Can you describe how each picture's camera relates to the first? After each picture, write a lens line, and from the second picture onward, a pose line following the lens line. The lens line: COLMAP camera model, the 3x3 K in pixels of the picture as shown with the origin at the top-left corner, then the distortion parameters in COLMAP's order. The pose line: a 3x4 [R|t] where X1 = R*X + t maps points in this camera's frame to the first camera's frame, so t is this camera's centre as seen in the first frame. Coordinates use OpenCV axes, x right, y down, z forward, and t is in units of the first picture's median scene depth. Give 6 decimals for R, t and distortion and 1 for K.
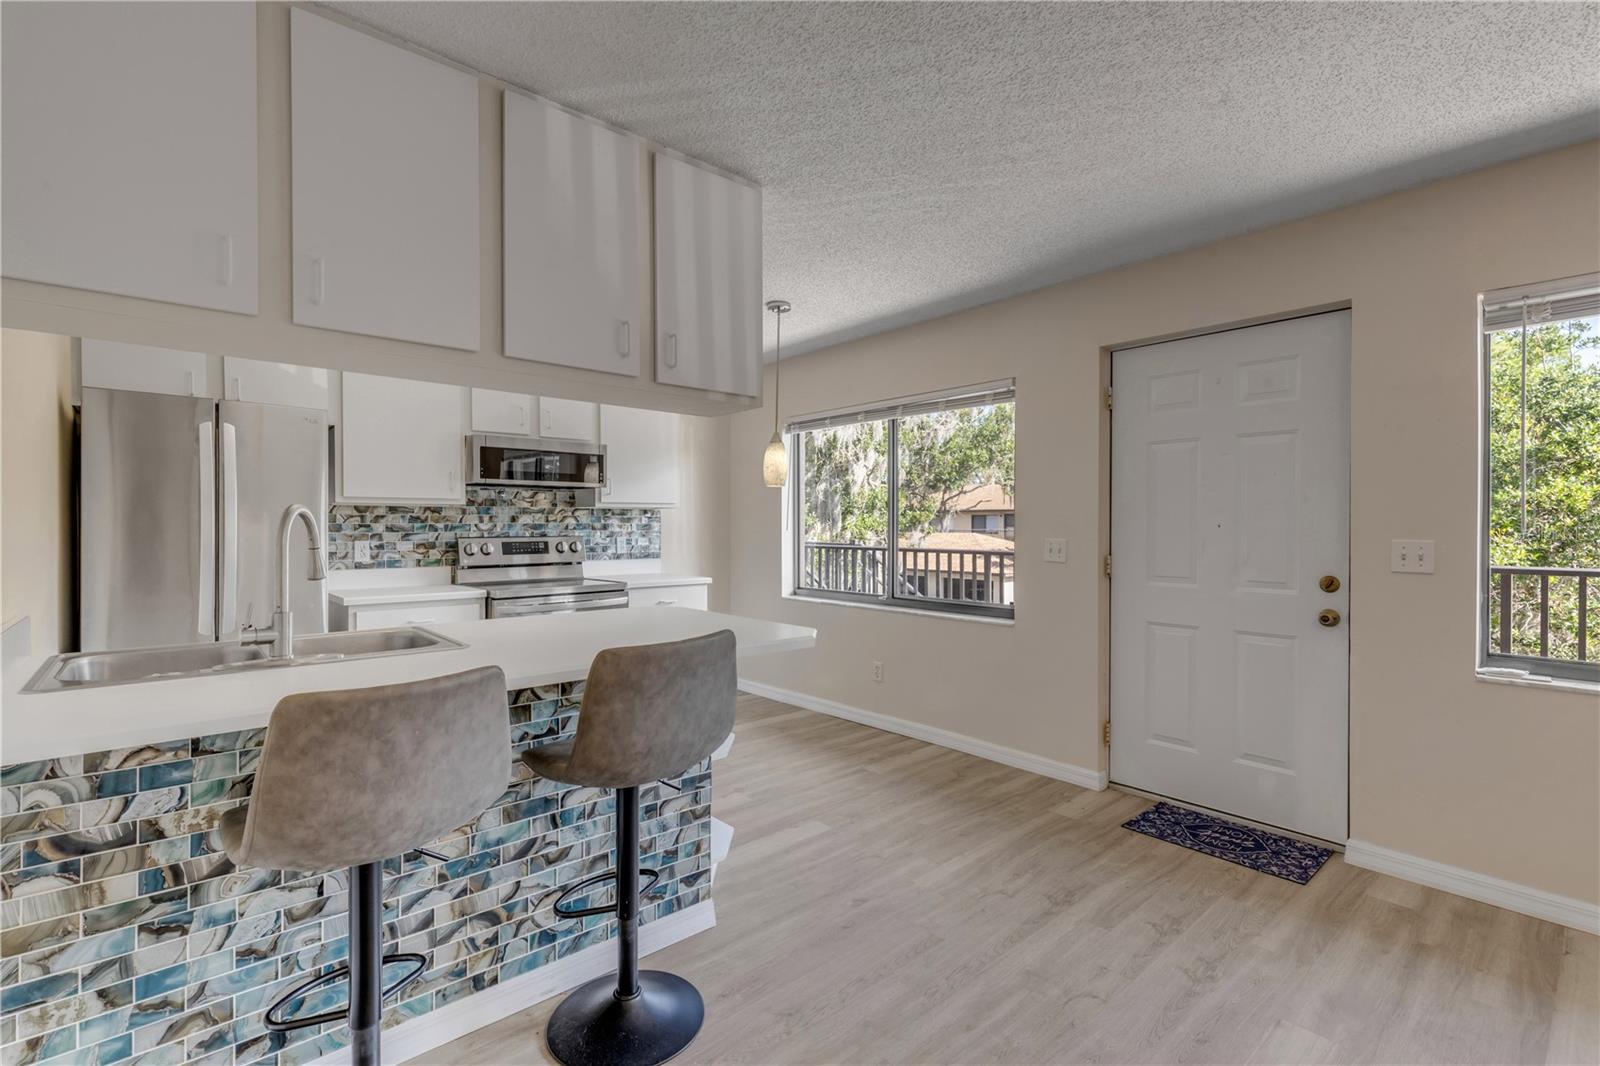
lens RADIAL K [[724.7, 0, 802.2], [0, 724.7, 534.5], [0, 0, 1]] dist [0.009686, -0.002253]
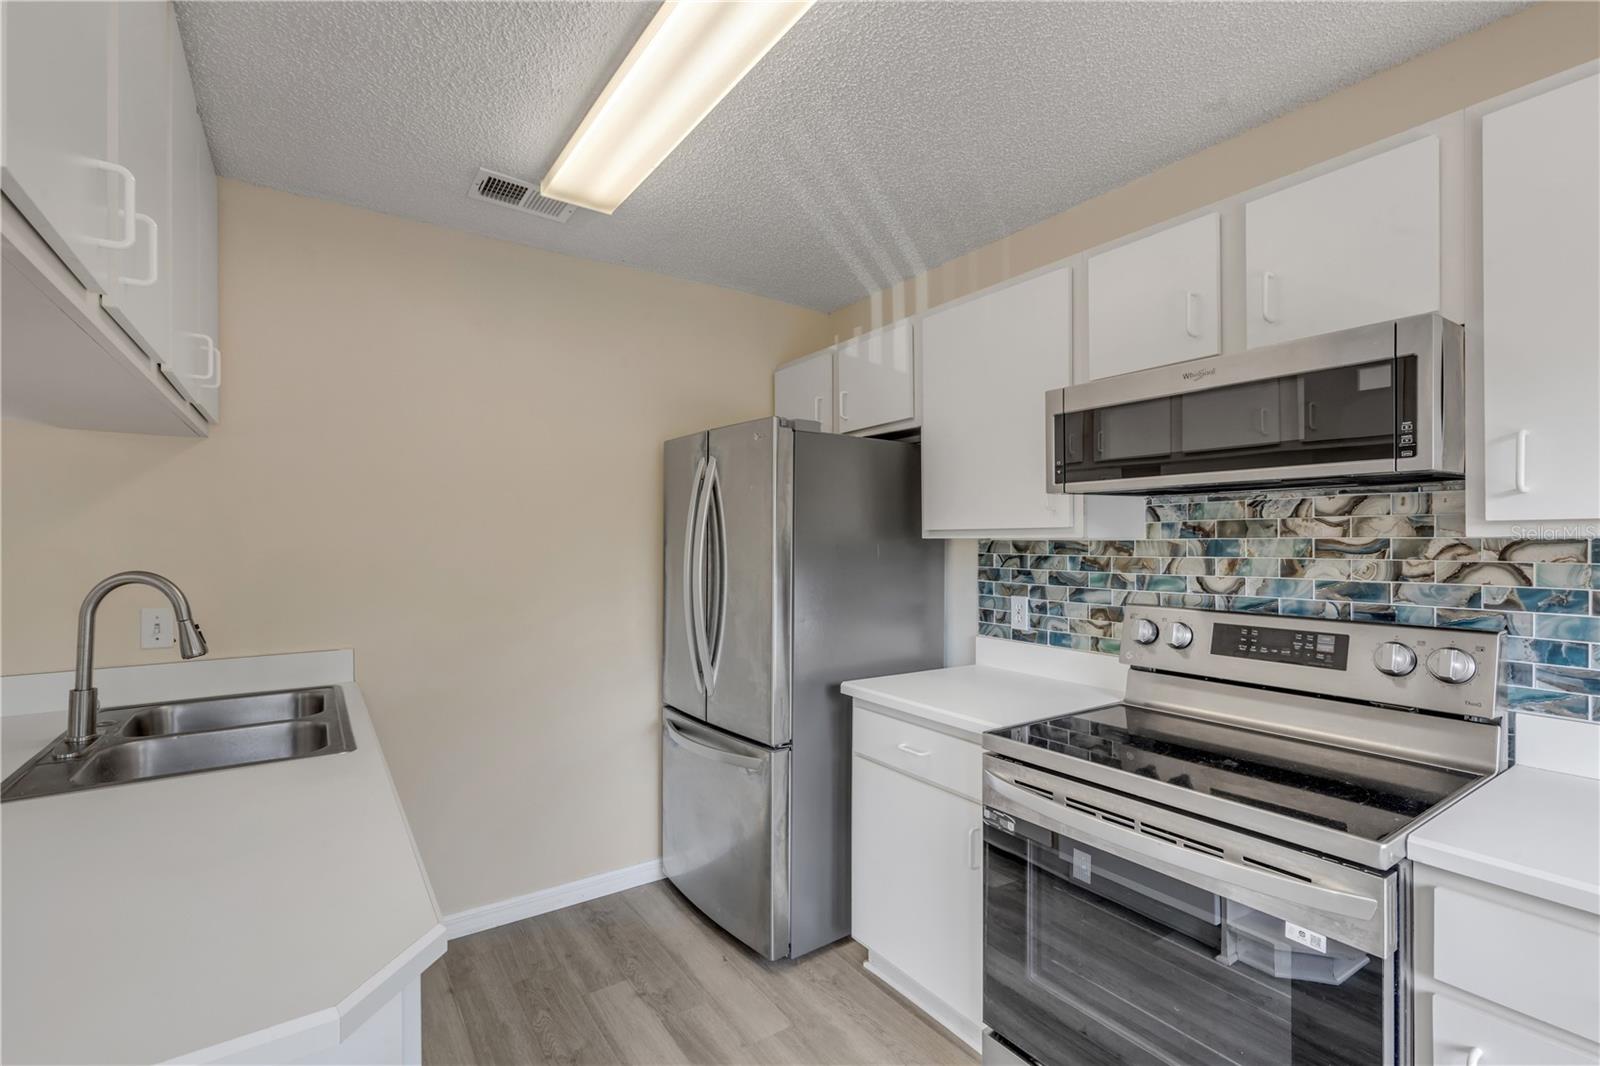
lens RADIAL K [[724.7, 0, 791.0], [0, 724.7, 535.4], [0, 0, 1]] dist [0.009686, -0.002253]
pose [[-0.133303, -0.001330, -0.991074, 0.040921], [-0.008327, 0.999965, -0.000221, -0.040131], [0.991040, 0.008223, -0.133310, 0.841348]]
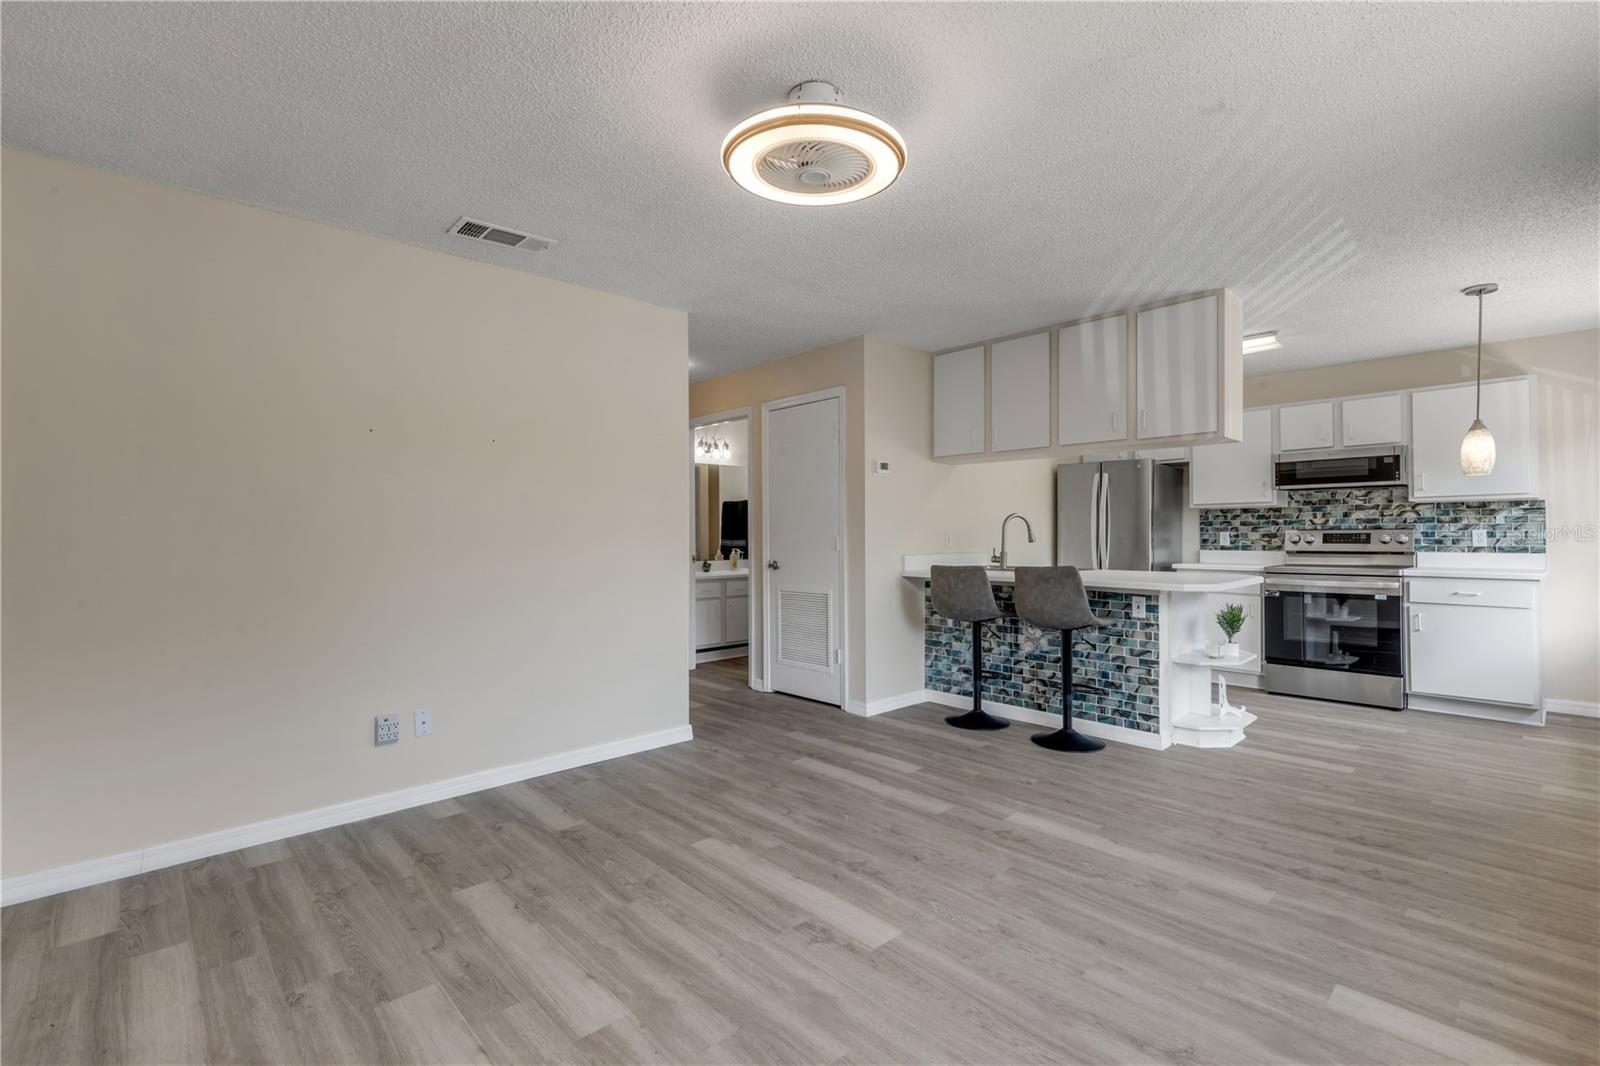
lens RADIAL K [[724.7, 0, 792.7], [0, 724.7, 527.1], [0, 0, 1]] dist [0.009686, -0.002253]
pose [[0.021960, -0.008368, -0.999724, 0.864108], [-0.006294, 0.999944, -0.008508, 0.016836], [0.999739, 0.006479, 0.021906, 0.050472]]
